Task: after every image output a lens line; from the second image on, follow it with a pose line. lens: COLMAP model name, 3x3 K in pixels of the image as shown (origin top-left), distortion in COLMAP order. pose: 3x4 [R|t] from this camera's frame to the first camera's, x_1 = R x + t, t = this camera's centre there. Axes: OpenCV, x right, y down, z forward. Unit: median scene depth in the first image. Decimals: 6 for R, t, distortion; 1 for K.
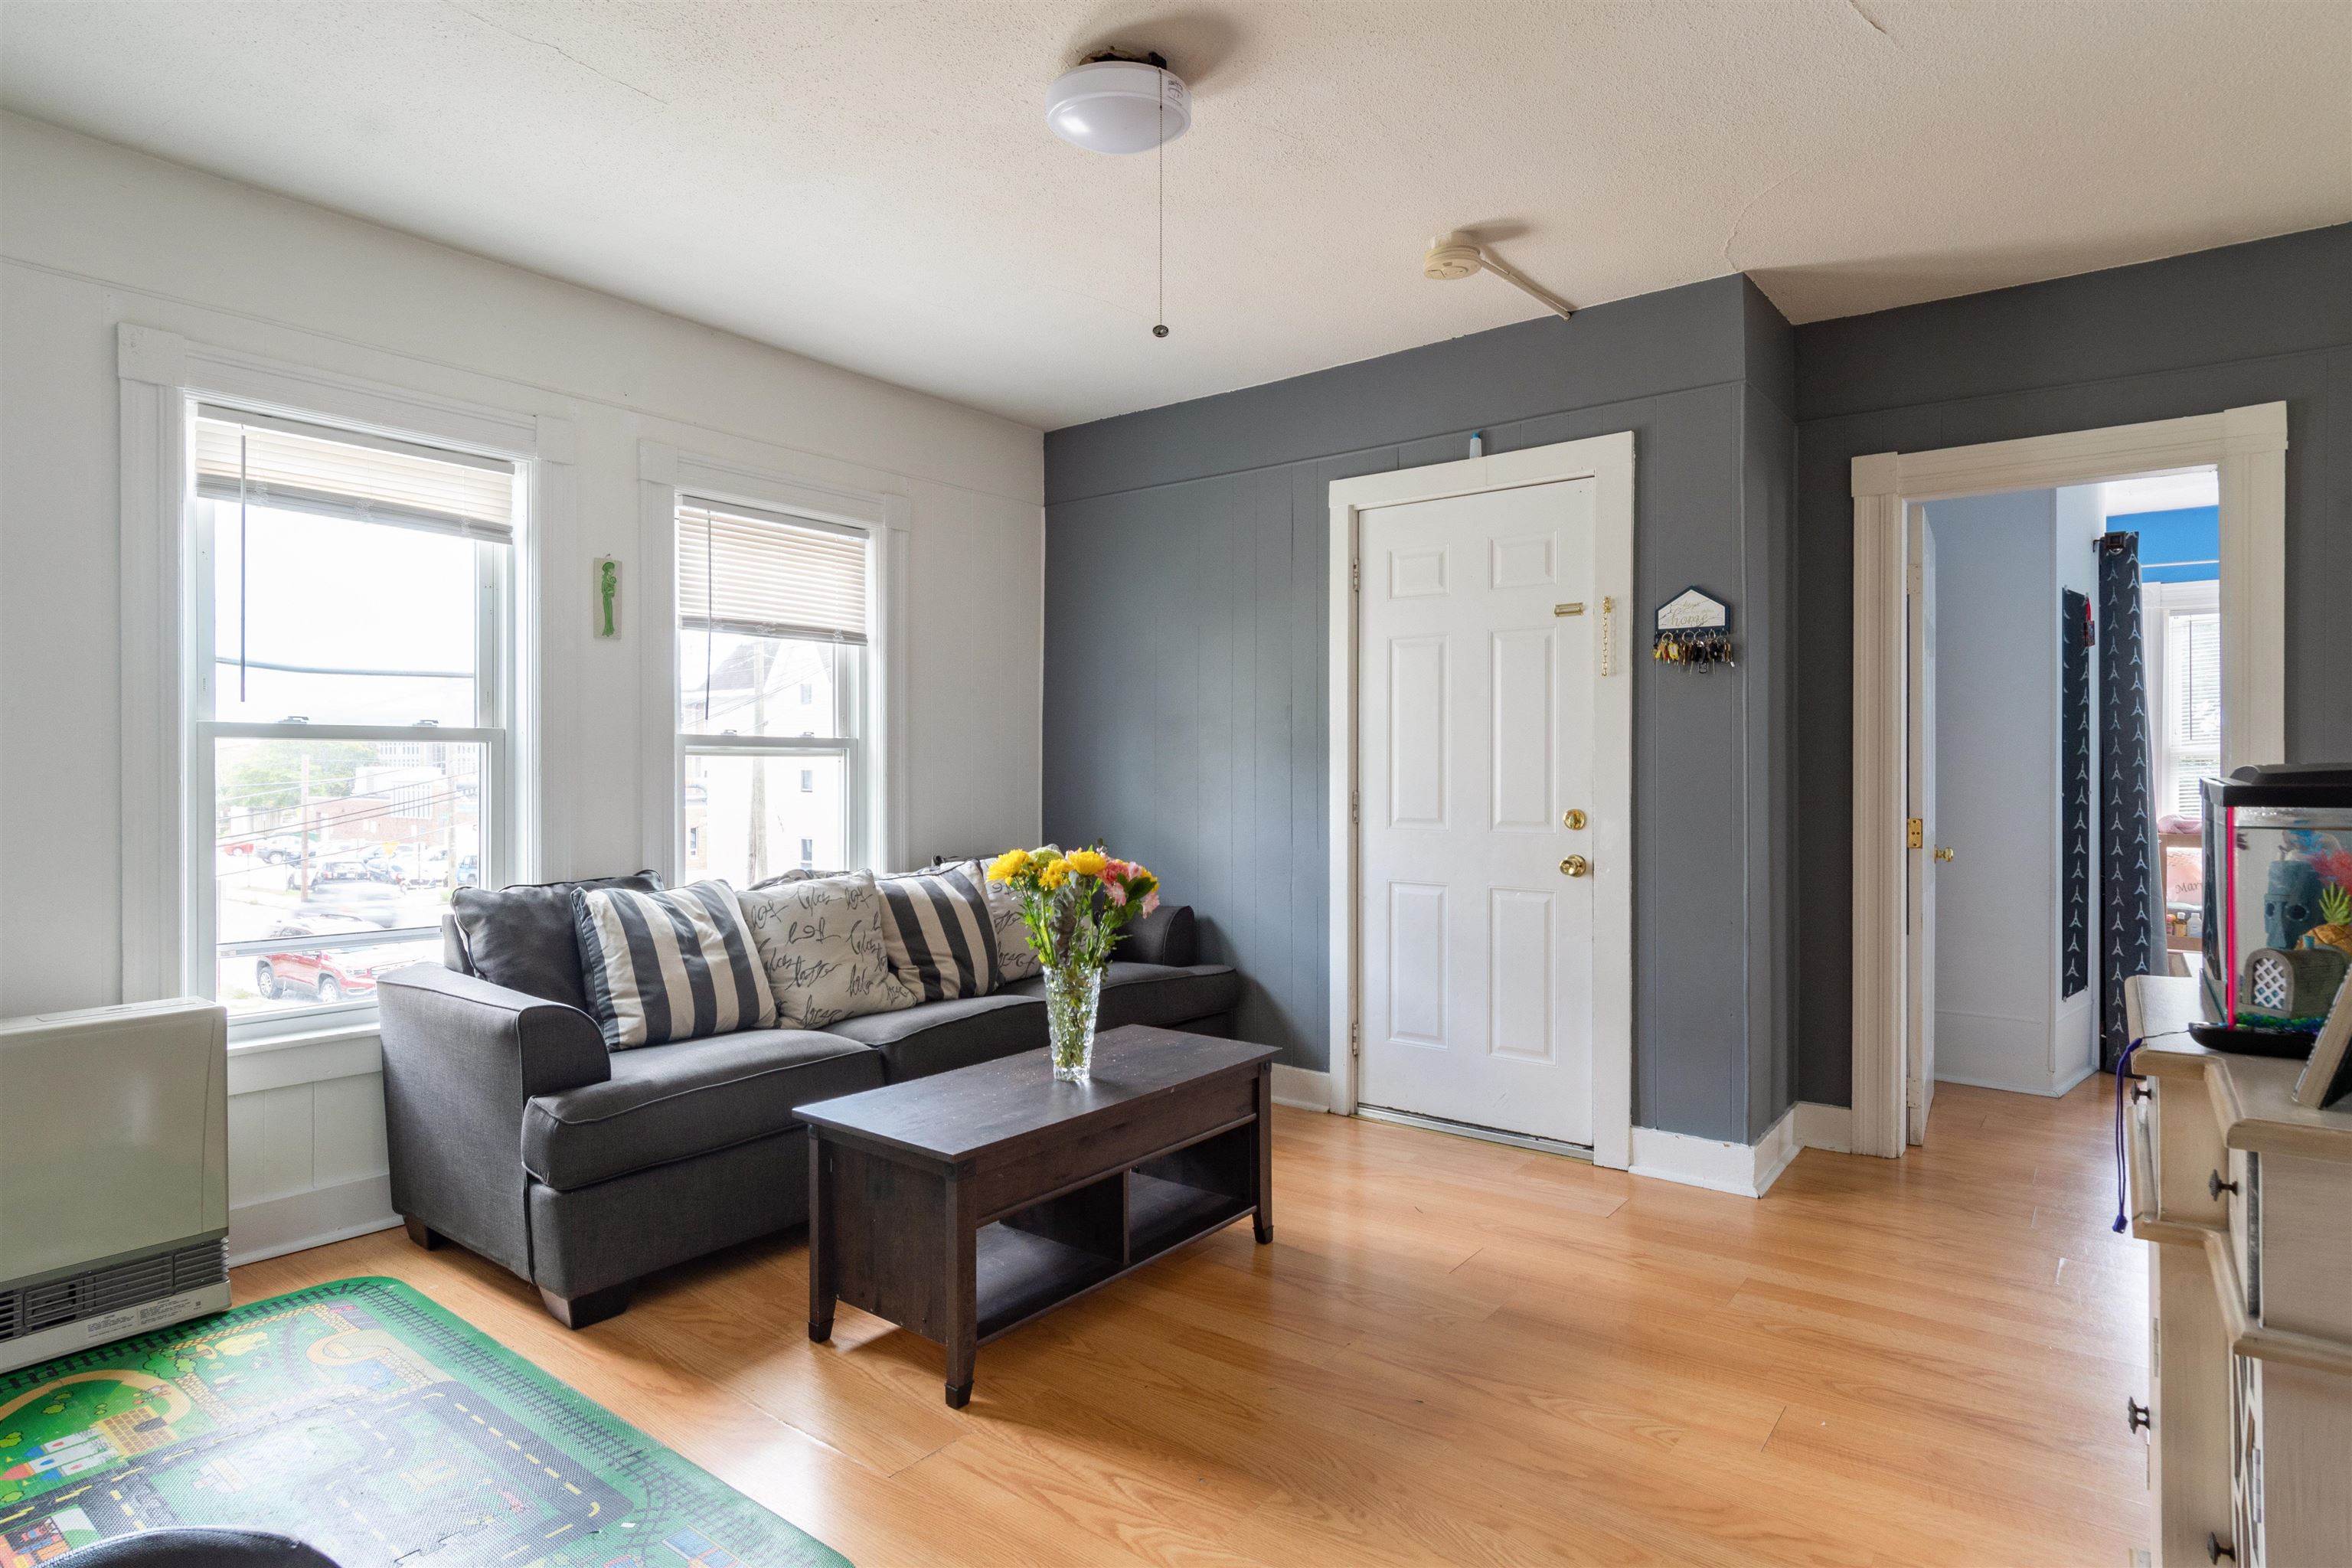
lens RADIAL K [[1280.5, 0, 1161.6], [0, 1280.5, 782.3], [0, 0, 1]] dist [0.001563, 0.000138]
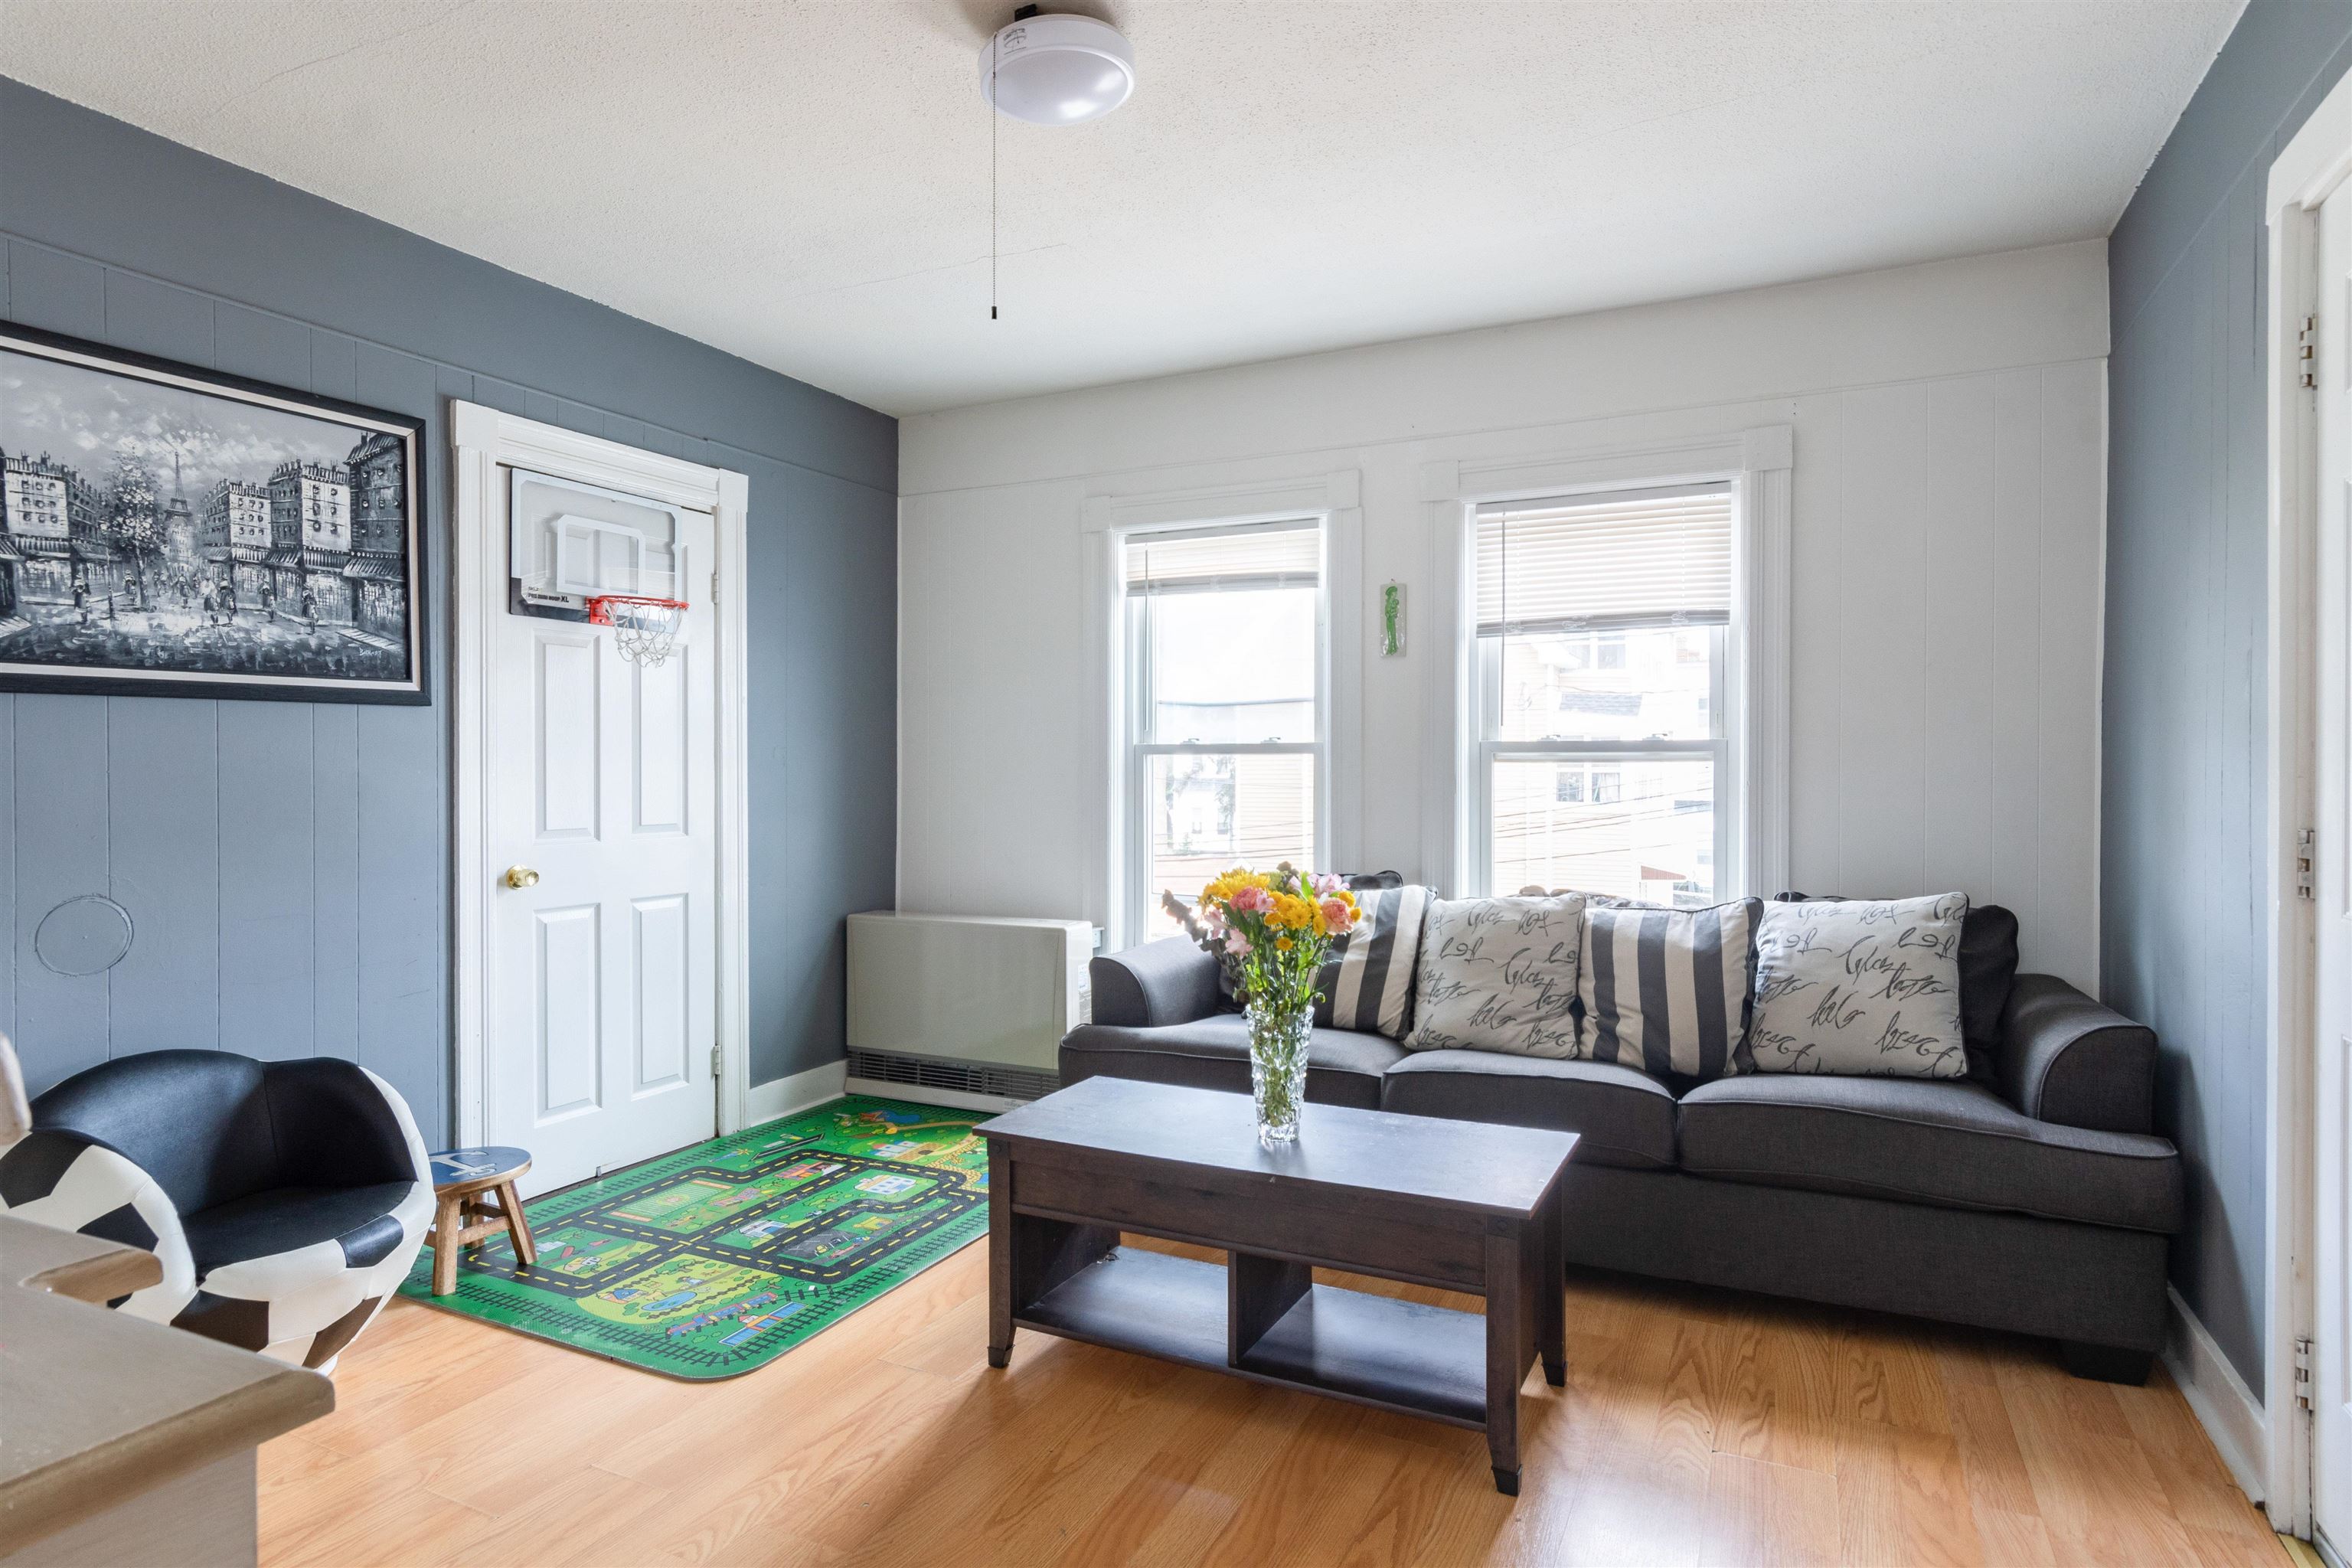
lens RADIAL K [[1280.5, 0, 1161.6], [0, 1280.5, 782.3], [0, 0, 1]] dist [0.001563, 0.000138]
pose [[0.193994, 0.007629, -0.980973, 0.629030], [-0.010200, 0.999931, 0.005759, -0.009935], [0.980950, 0.008889, 0.194058, 0.624834]]
